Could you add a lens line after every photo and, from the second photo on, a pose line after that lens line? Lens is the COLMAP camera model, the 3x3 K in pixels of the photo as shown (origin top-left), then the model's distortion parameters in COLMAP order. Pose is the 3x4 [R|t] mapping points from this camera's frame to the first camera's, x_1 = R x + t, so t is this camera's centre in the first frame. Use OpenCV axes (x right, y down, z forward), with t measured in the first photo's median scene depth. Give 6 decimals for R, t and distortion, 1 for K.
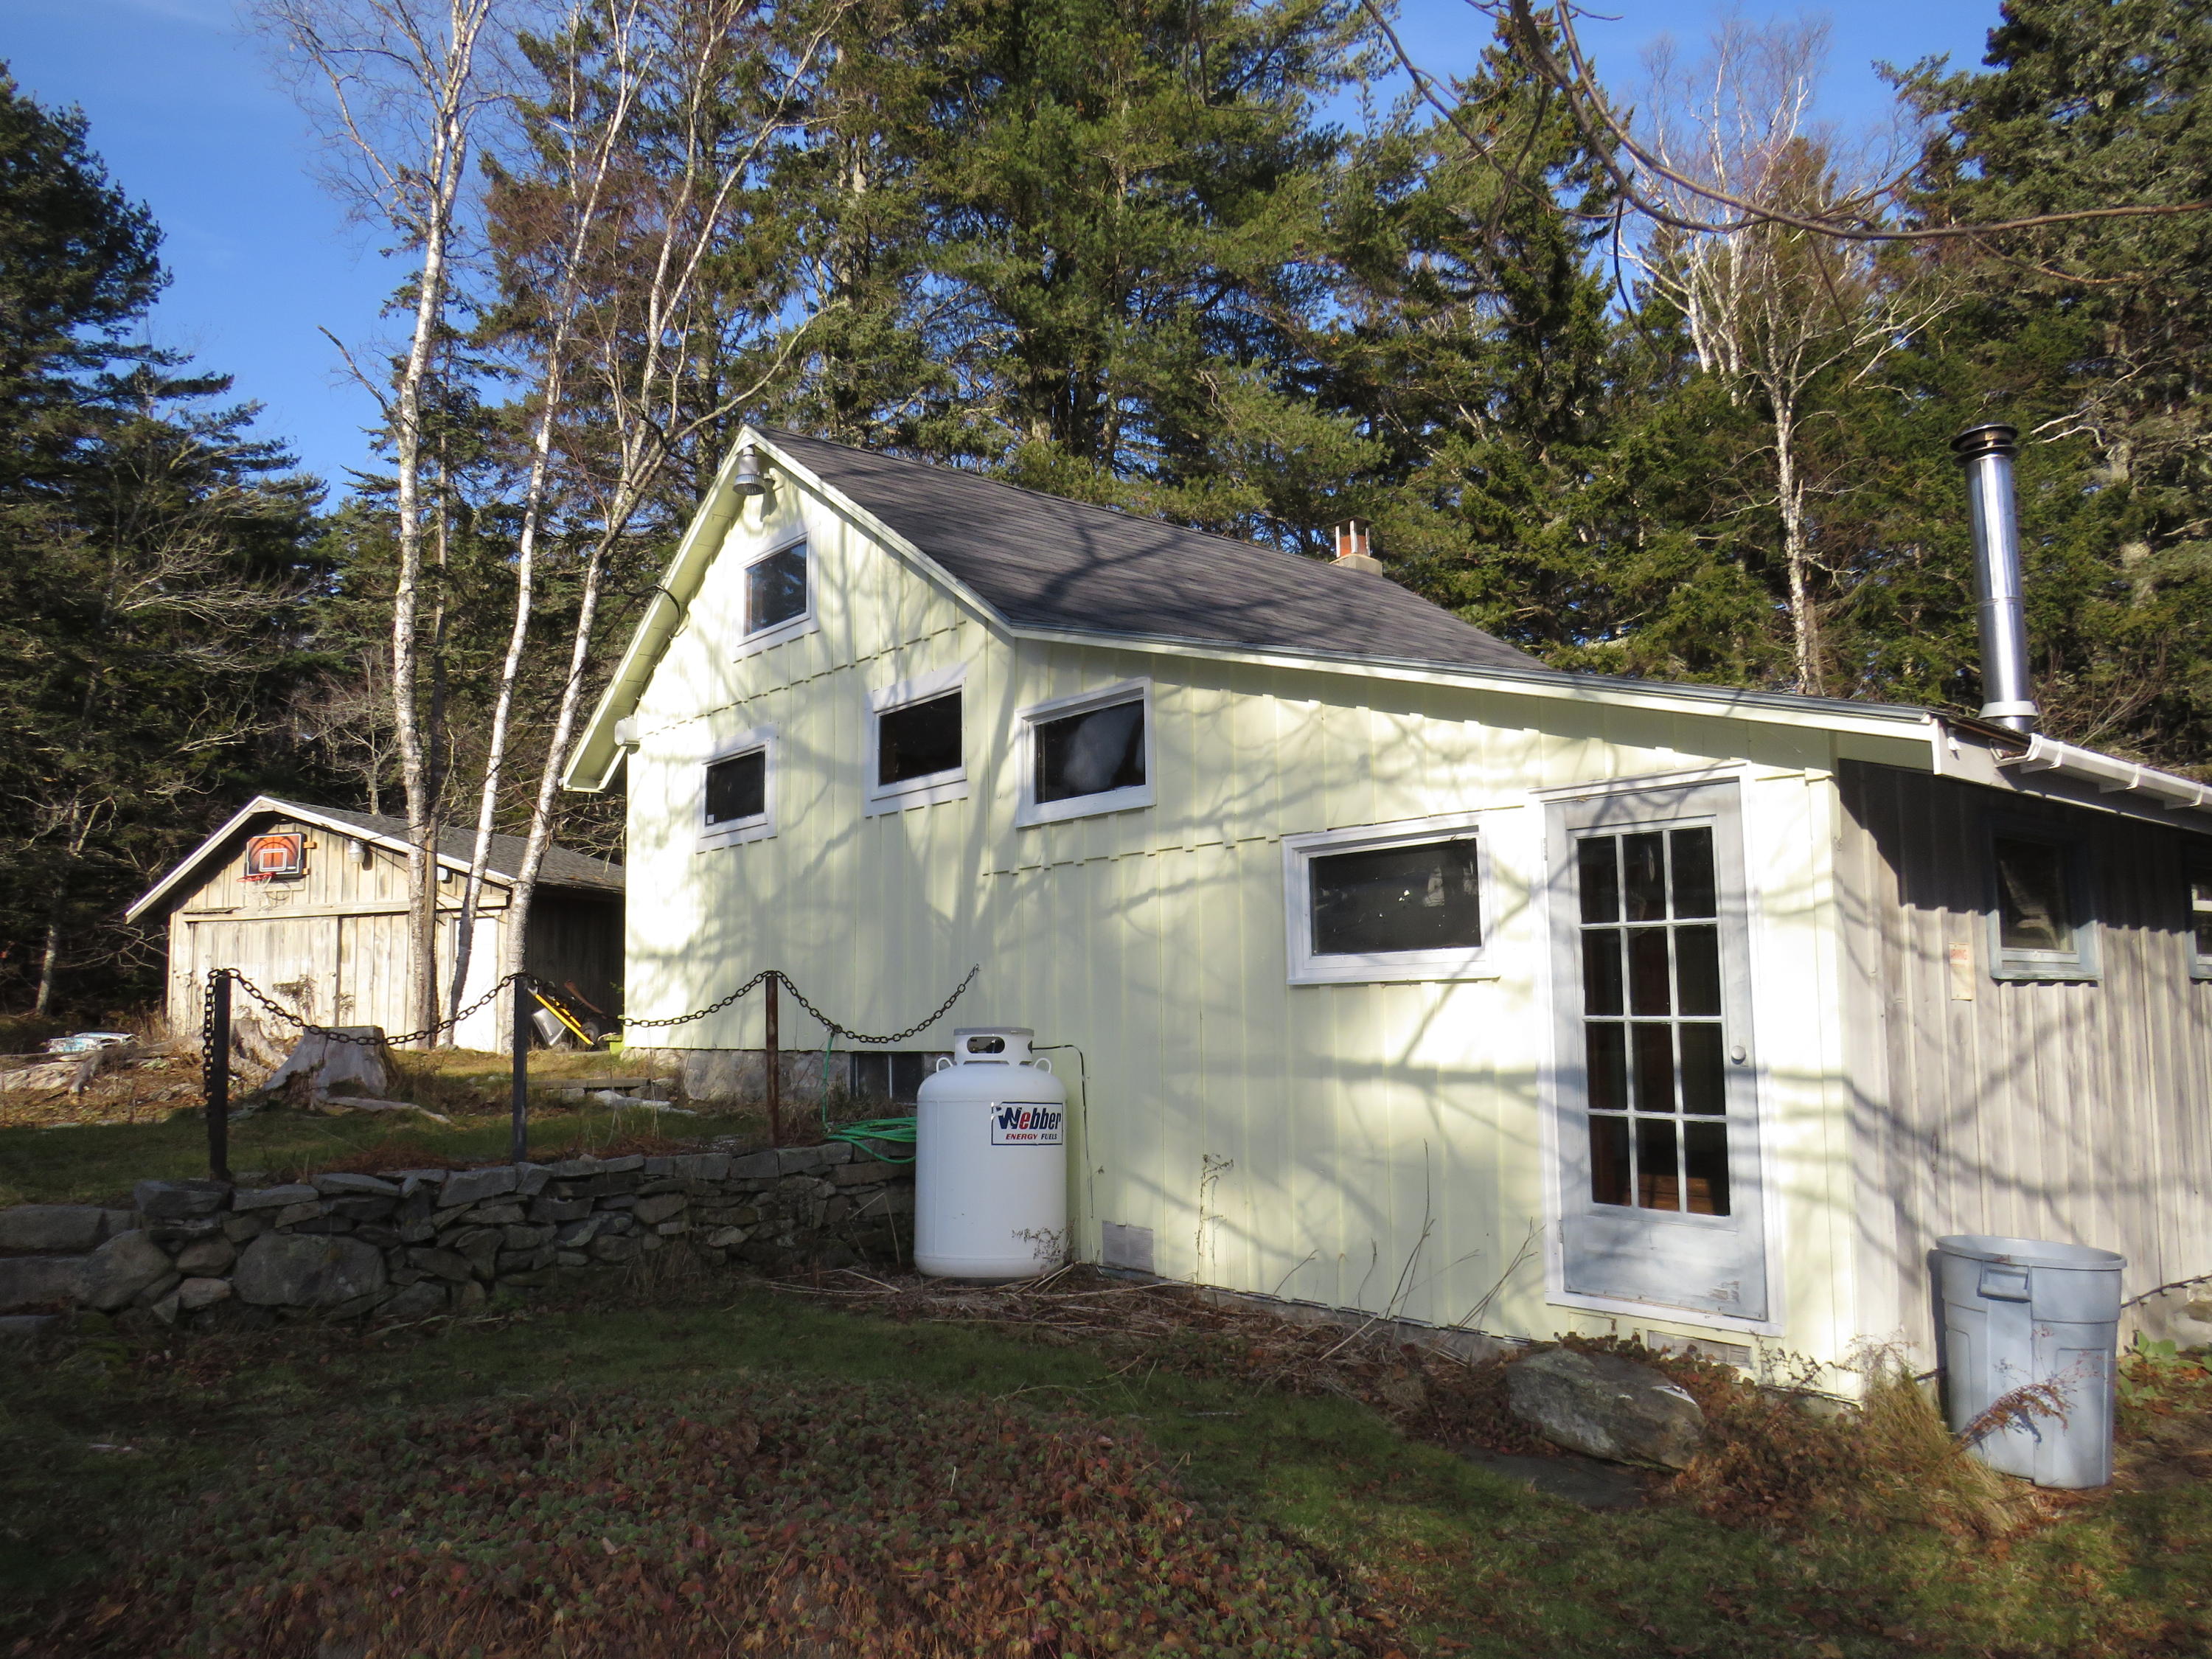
lens RADIAL K [[1653.5, 0, 1107.0], [0, 1653.5, 839.0], [0, 0, 1]] dist [0.007341, 0.005134]
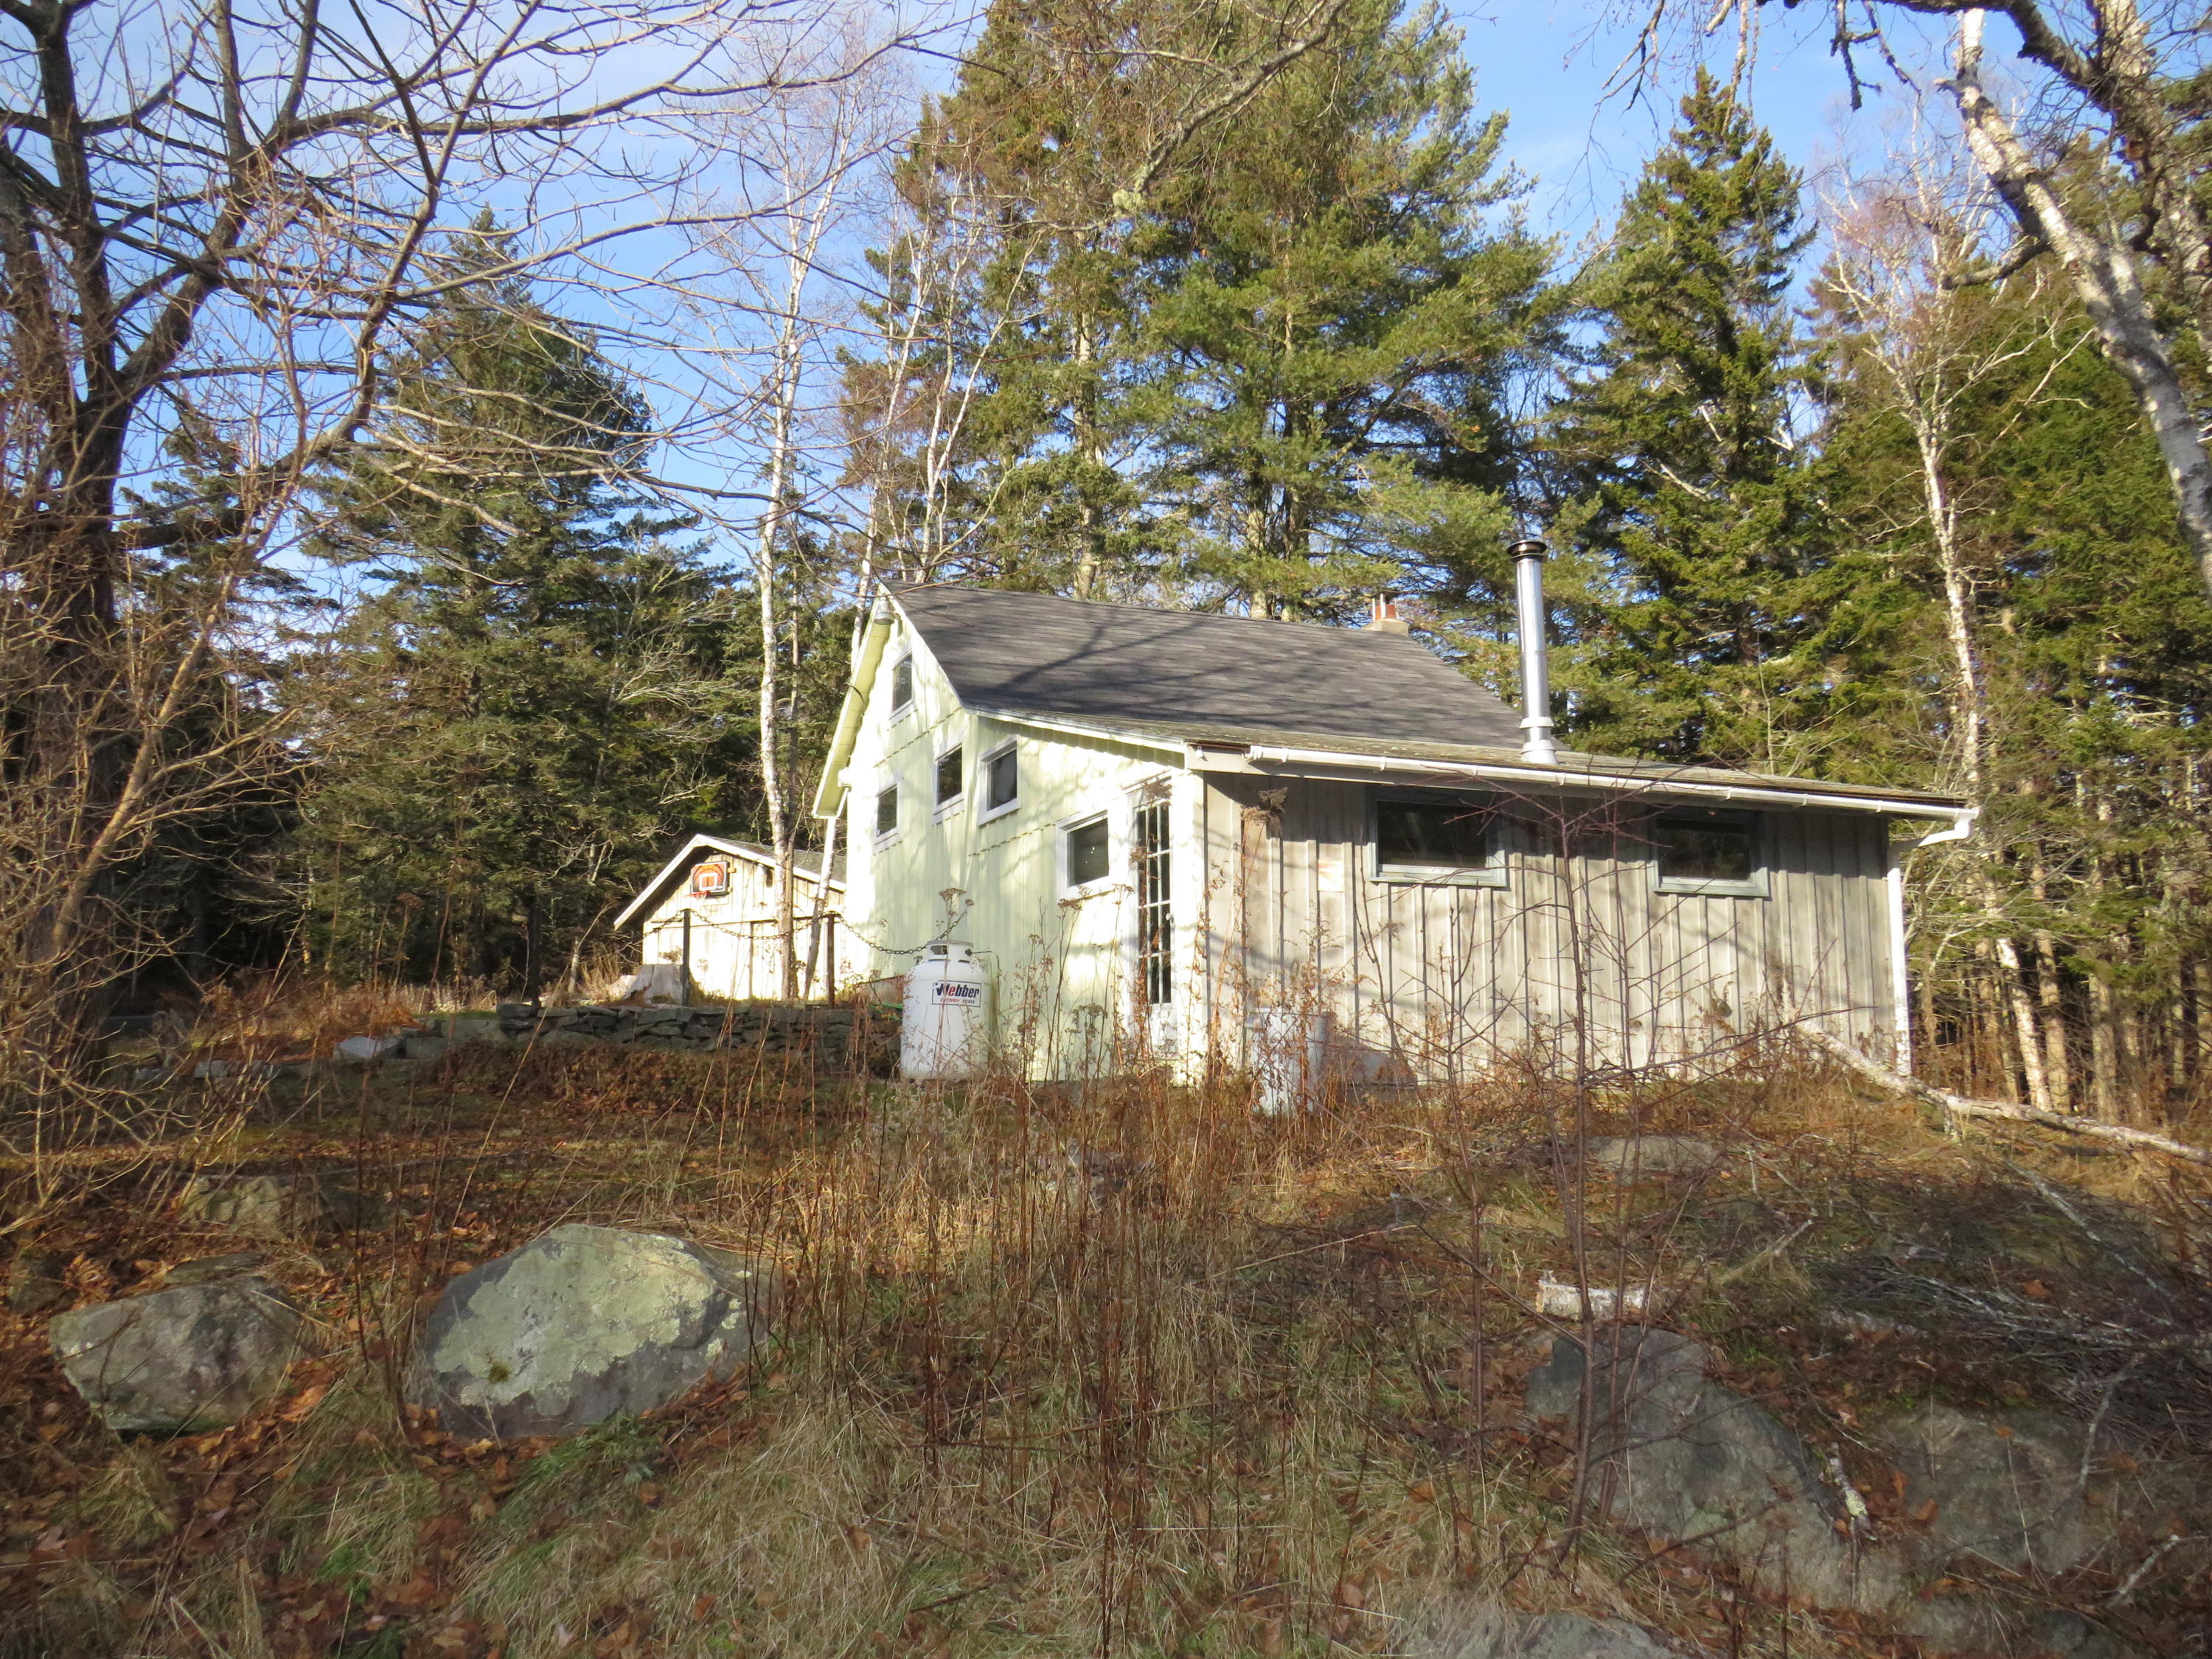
lens RADIAL K [[1736.8, 0, 1106.0], [0, 1736.8, 829.5], [0, 0, 1]] dist [0.047992, 0.001698]
pose [[0.951702, -0.030430, -0.305511, 0.568084], [0.022010, 0.999278, -0.030967, 0.050017], [0.306233, 0.022747, 0.951685, -0.597958]]
